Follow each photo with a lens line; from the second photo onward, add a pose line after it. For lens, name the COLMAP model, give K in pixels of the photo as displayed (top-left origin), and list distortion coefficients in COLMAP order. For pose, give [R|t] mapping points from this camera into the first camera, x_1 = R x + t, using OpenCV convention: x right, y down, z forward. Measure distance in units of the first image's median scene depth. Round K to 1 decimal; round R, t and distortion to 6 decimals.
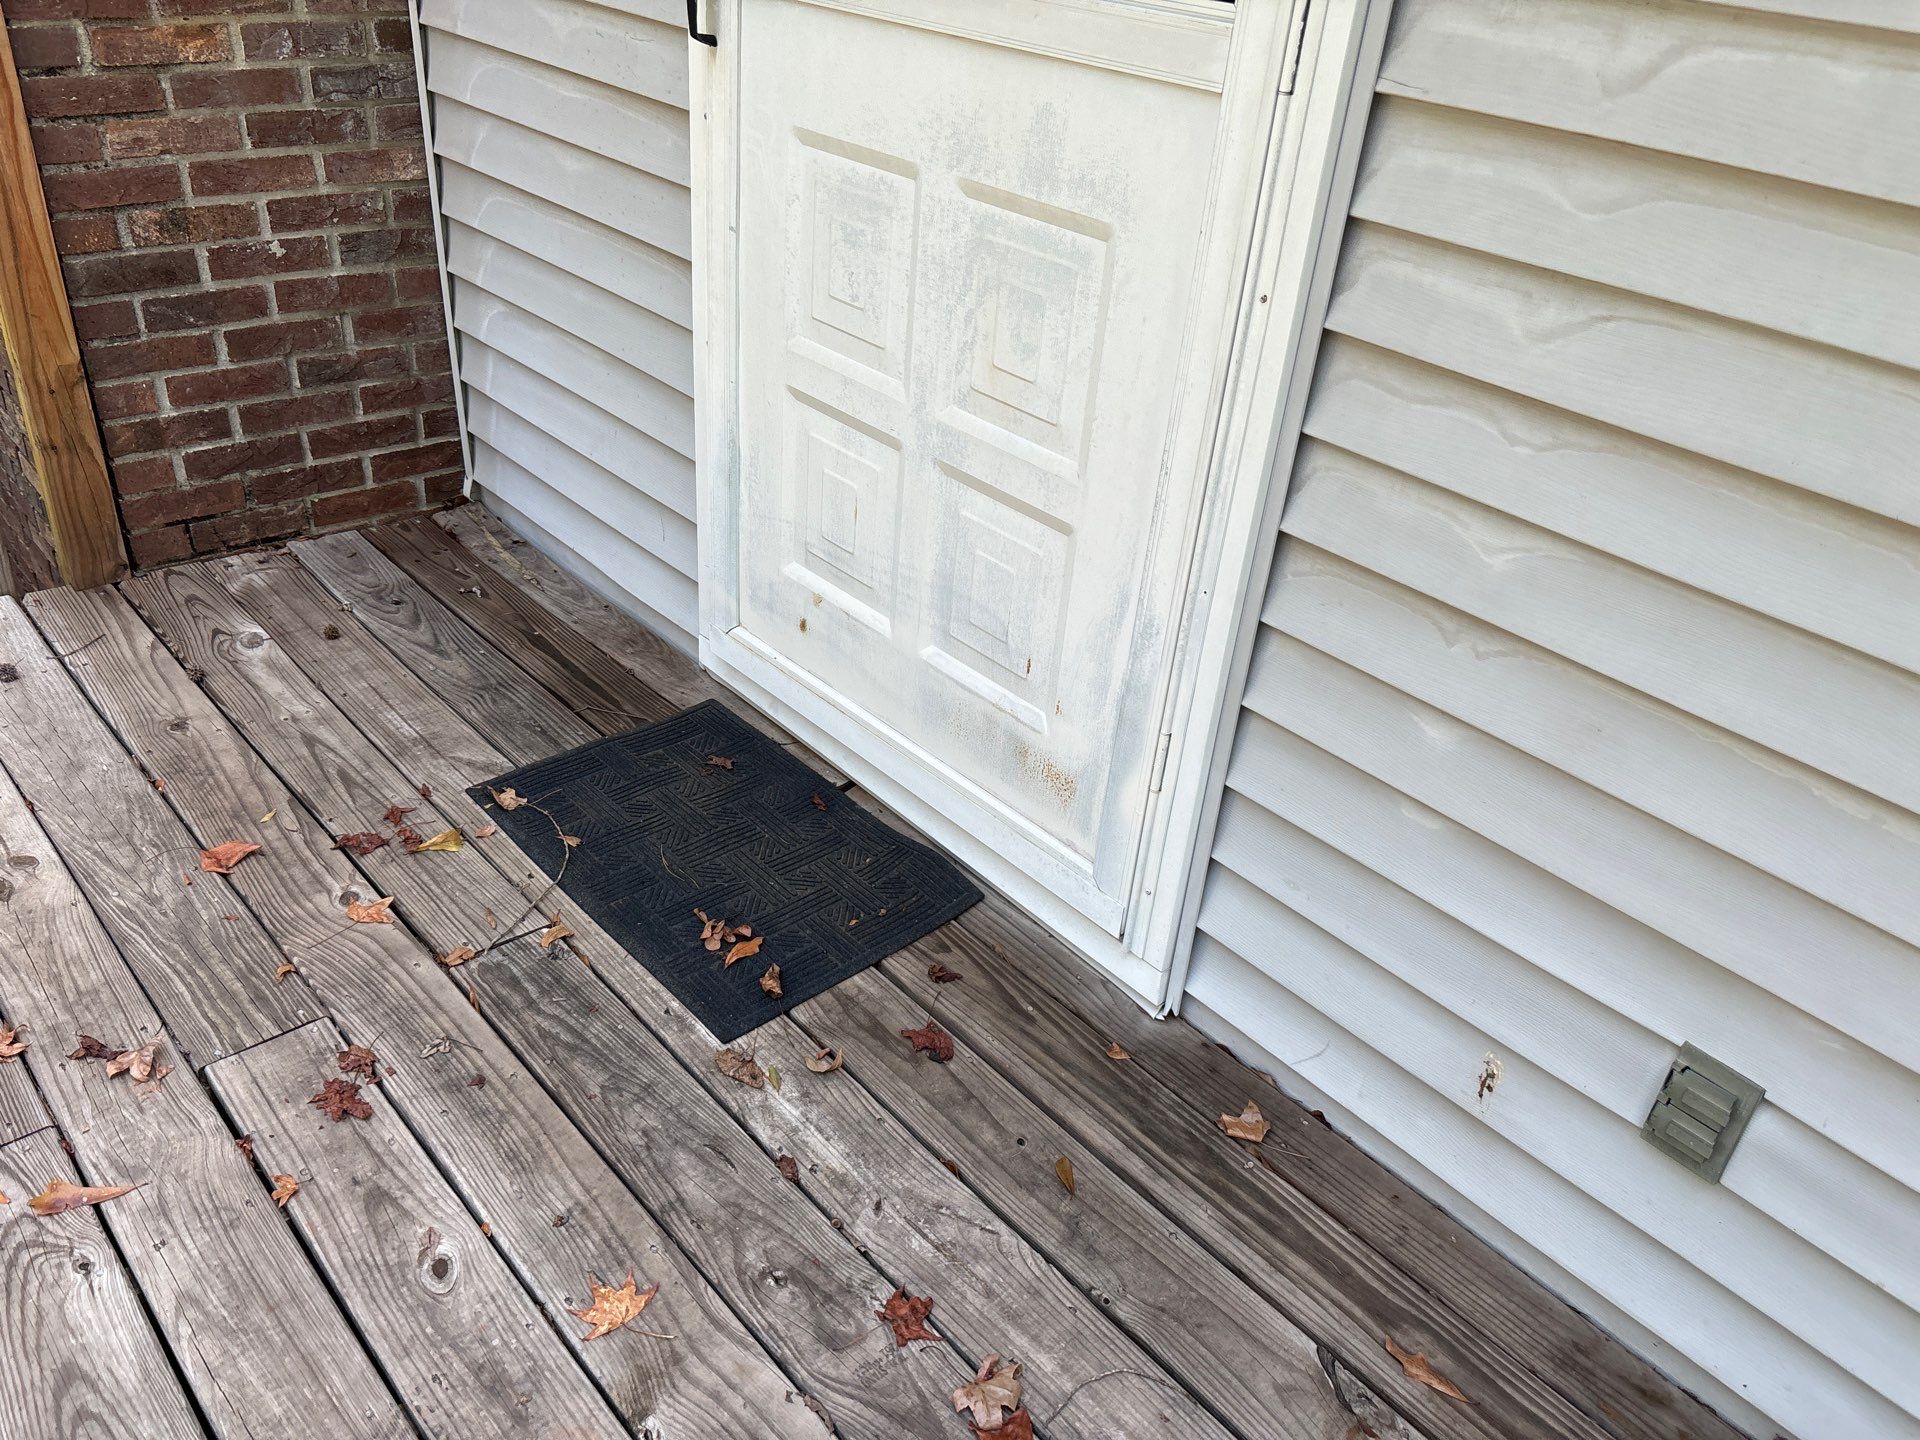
lens RADIAL K [[1398.3, 0, 955.7], [0, 1398.3, 717.4], [0, 0, 1]] dist [0.003214, -0.003169]
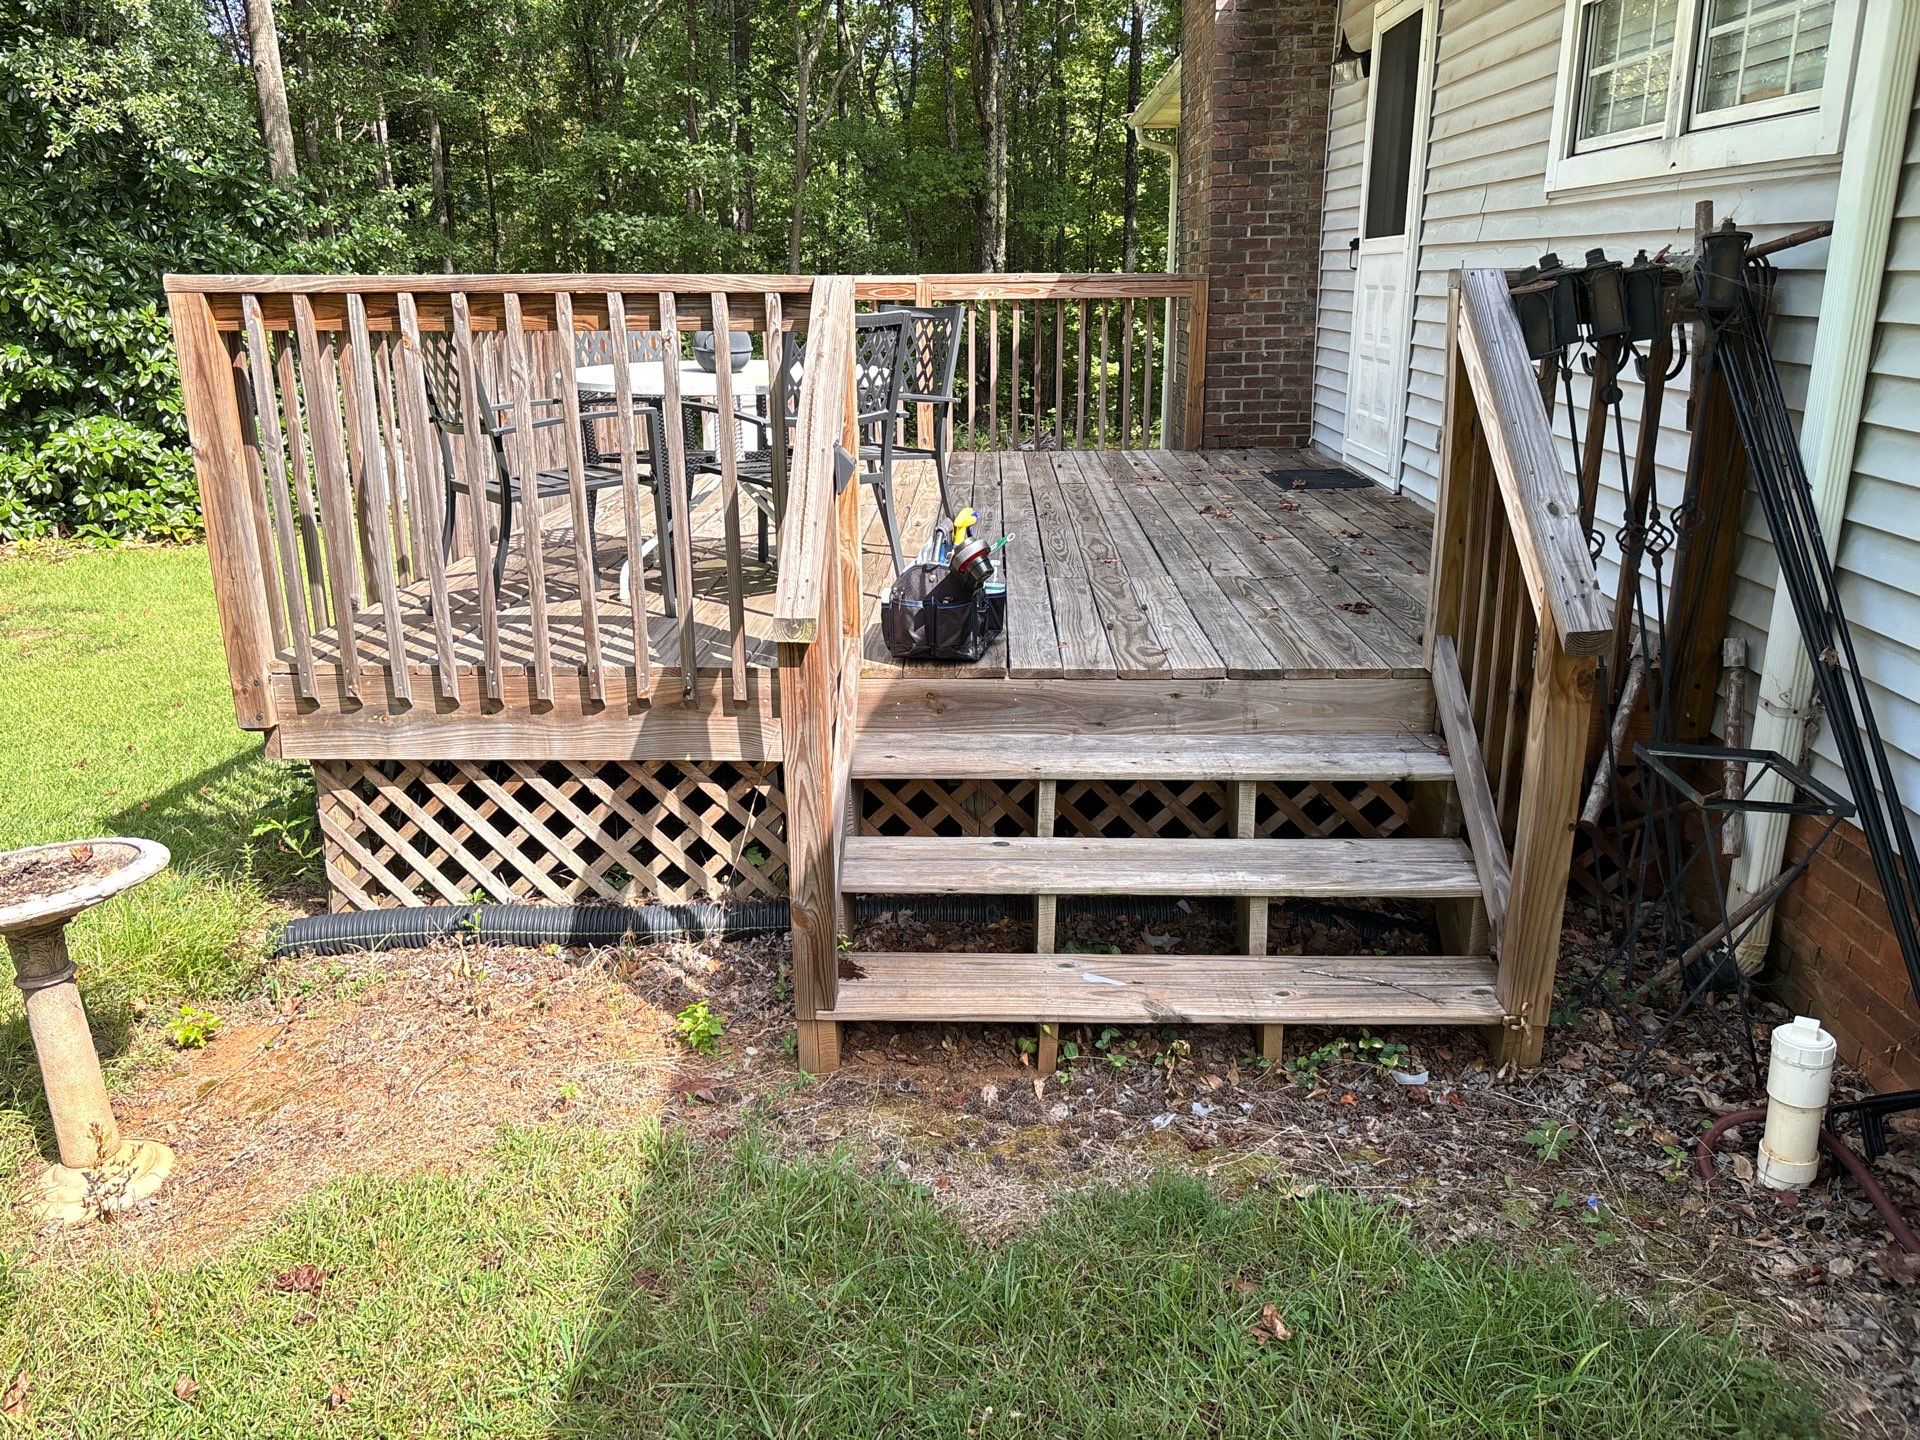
lens RADIAL K [[1461.3, 0, 948.5], [0, 1461.3, 730.8], [0, 0, 1]] dist [0.036808, -0.050382]
pose [[0.707994, 0.112122, -0.697261, 1.543273], [-0.306747, 0.938142, -0.160612, 1.321066], [0.636121, 0.327595, 0.698592, -1.652658]]
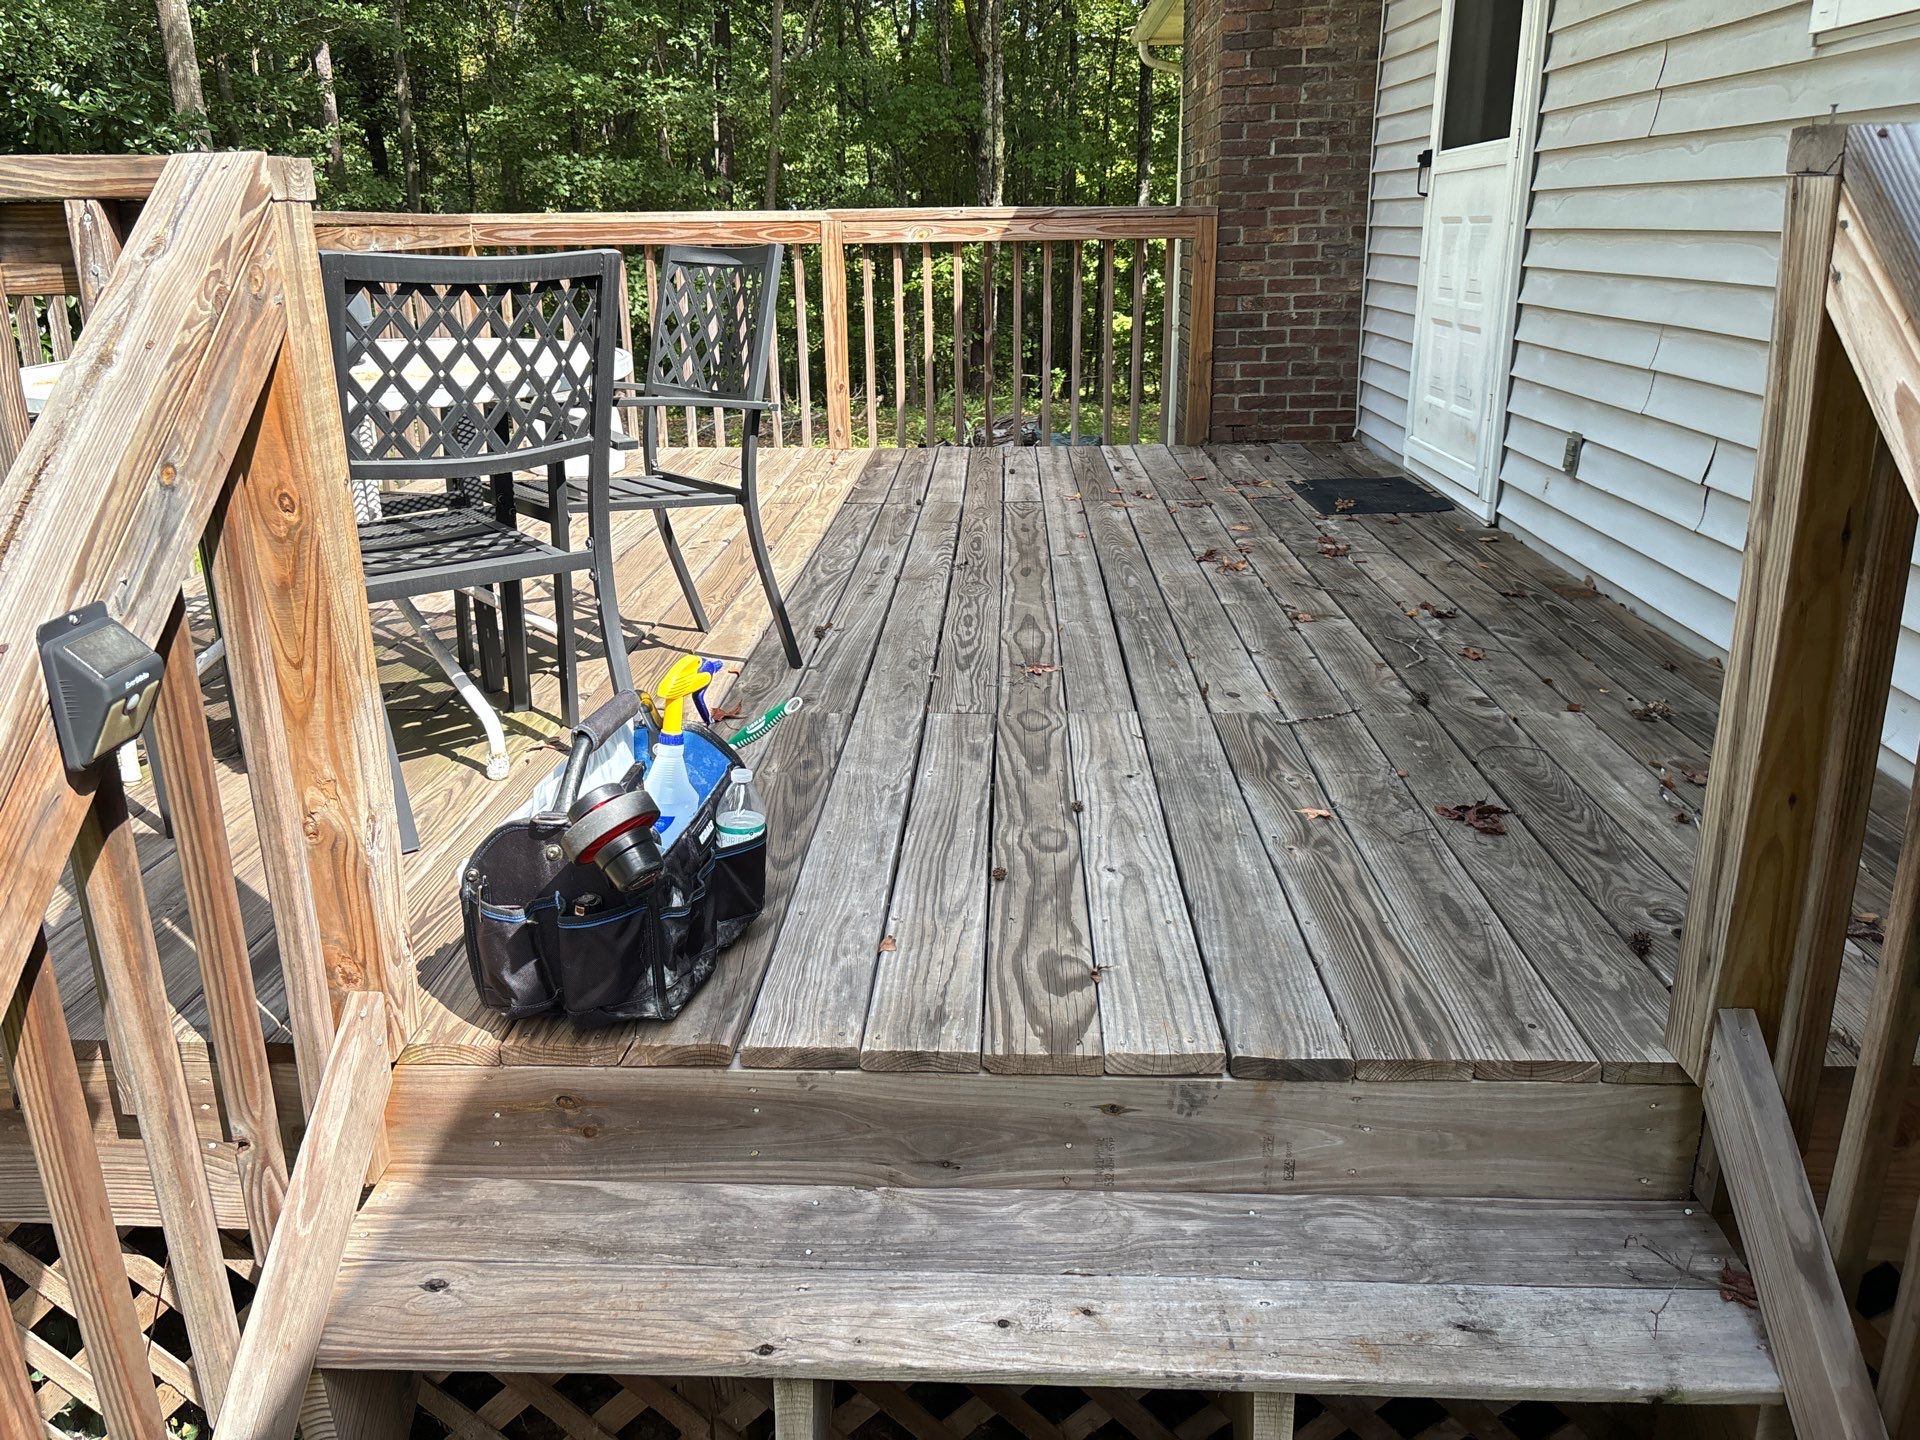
lens RADIAL K [[1461.3, 0, 946.8], [0, 1461.3, 714.2], [0, 0, 1]] dist [0.036808, -0.050382]
pose [[0.697967, 0.124976, -0.705140, 1.012896], [-0.308179, 0.941233, -0.138225, 0.885133], [0.646426, 0.313786, 0.695465, -0.985967]]
